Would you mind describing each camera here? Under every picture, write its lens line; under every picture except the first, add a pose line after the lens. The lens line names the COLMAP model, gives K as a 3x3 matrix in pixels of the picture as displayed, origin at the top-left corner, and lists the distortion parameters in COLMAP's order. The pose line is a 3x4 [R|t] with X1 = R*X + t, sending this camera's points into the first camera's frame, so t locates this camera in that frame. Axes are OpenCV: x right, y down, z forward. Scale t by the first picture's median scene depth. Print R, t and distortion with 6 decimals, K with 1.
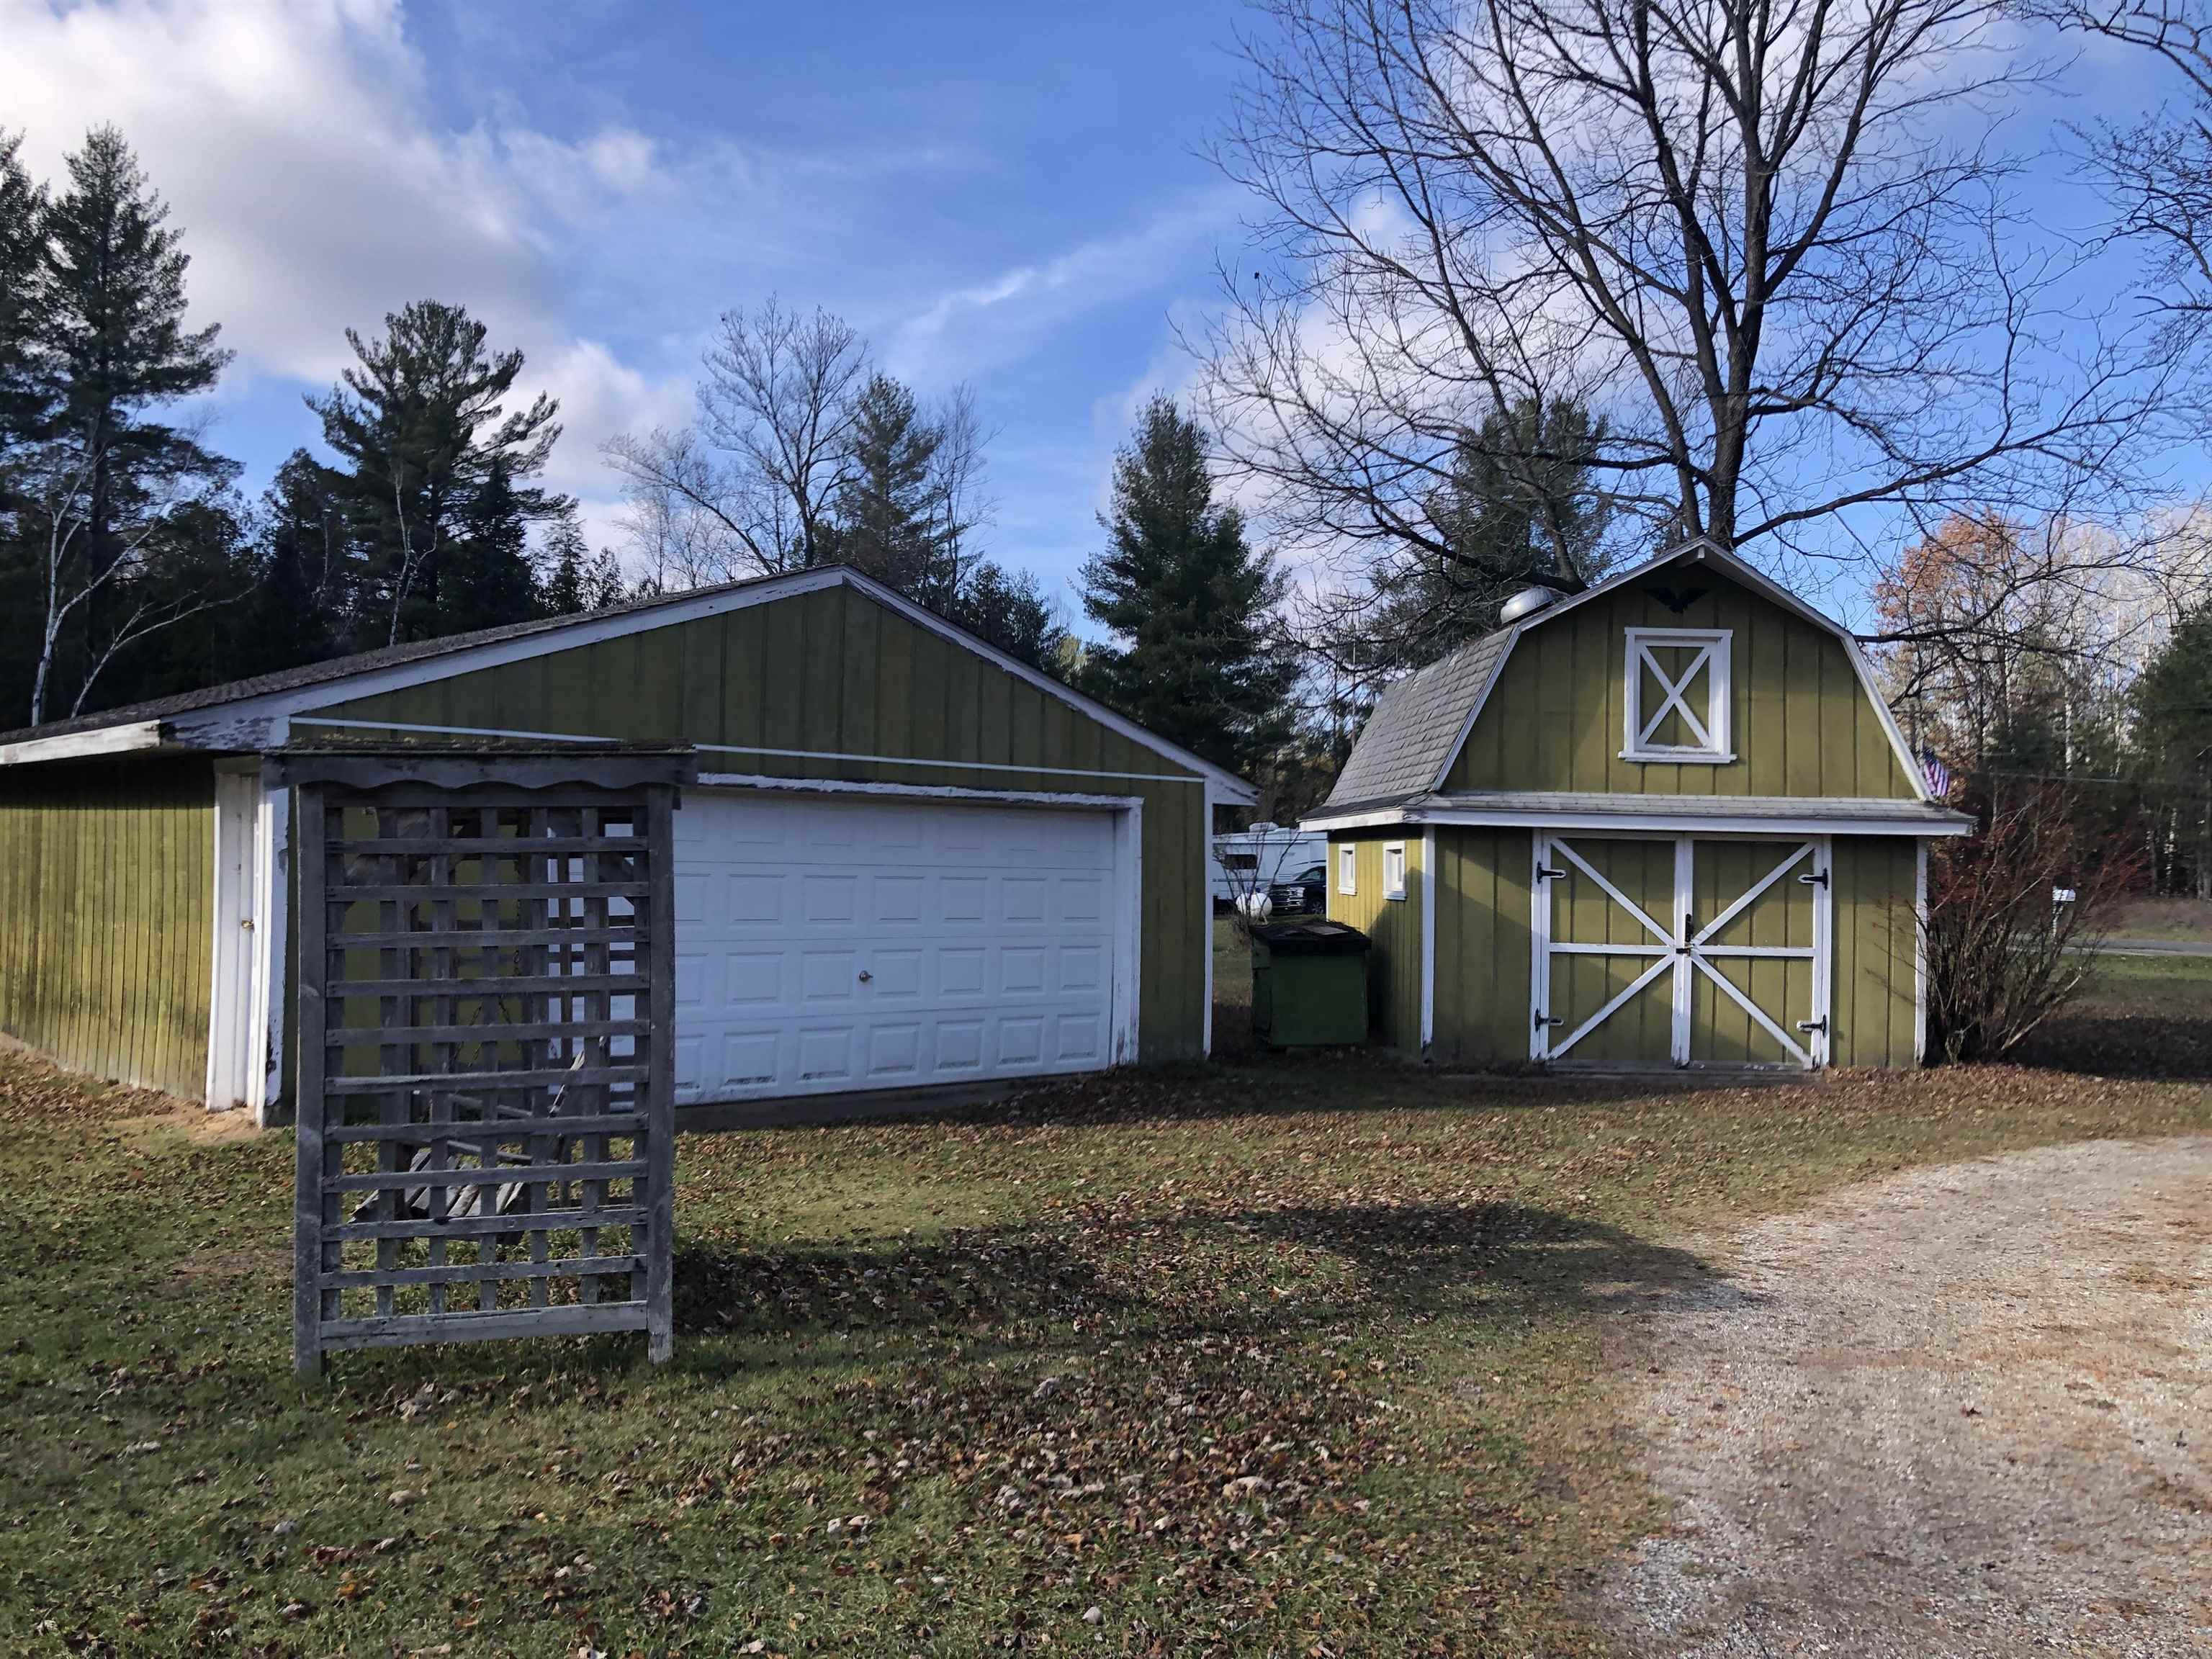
lens RADIAL K [[1821.6, 0, 1106.0], [0, 1821.6, 829.5], [0, 0, 1]] dist [0.098687, 0.000365]
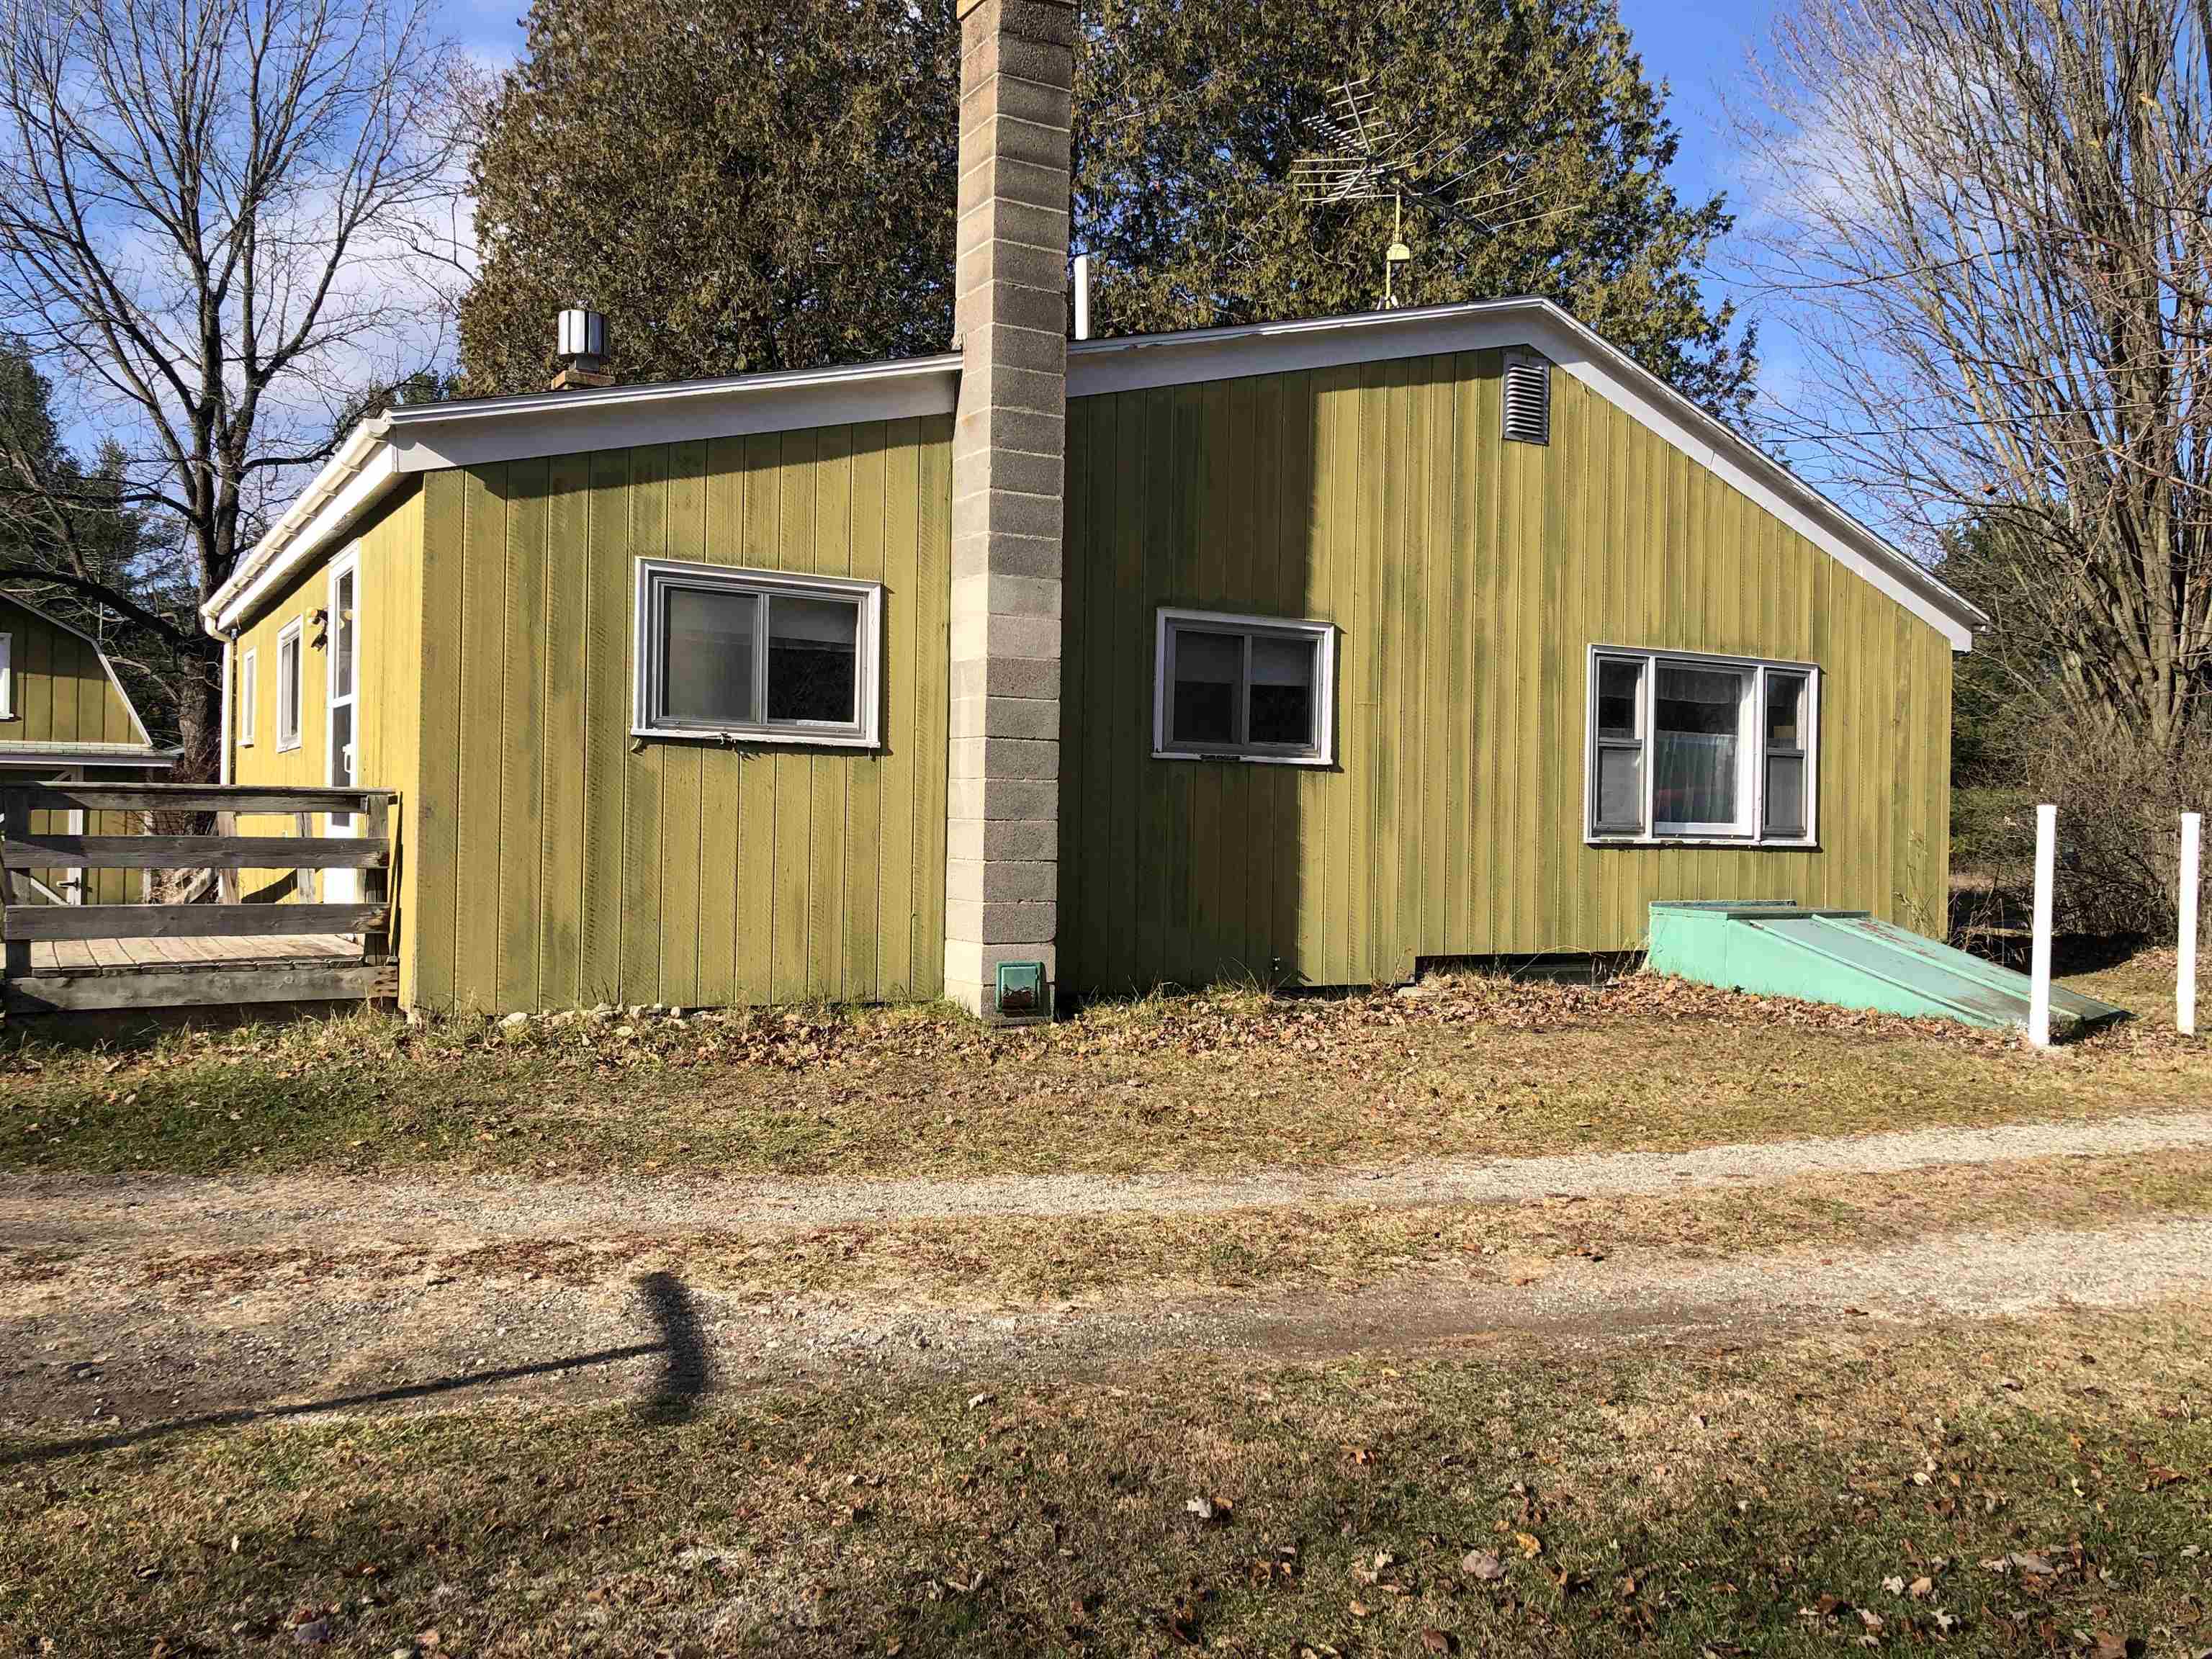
lens RADIAL K [[1821.6, 0, 1106.0], [0, 1821.6, 829.5], [0, 0, 1]] dist [0.098687, 0.000365]
pose [[0.877534, -0.006318, 0.479472, 0.384800], [-0.005933, 0.999694, 0.024032, 0.013744], [-0.479477, -0.023934, 0.877228, -0.851540]]
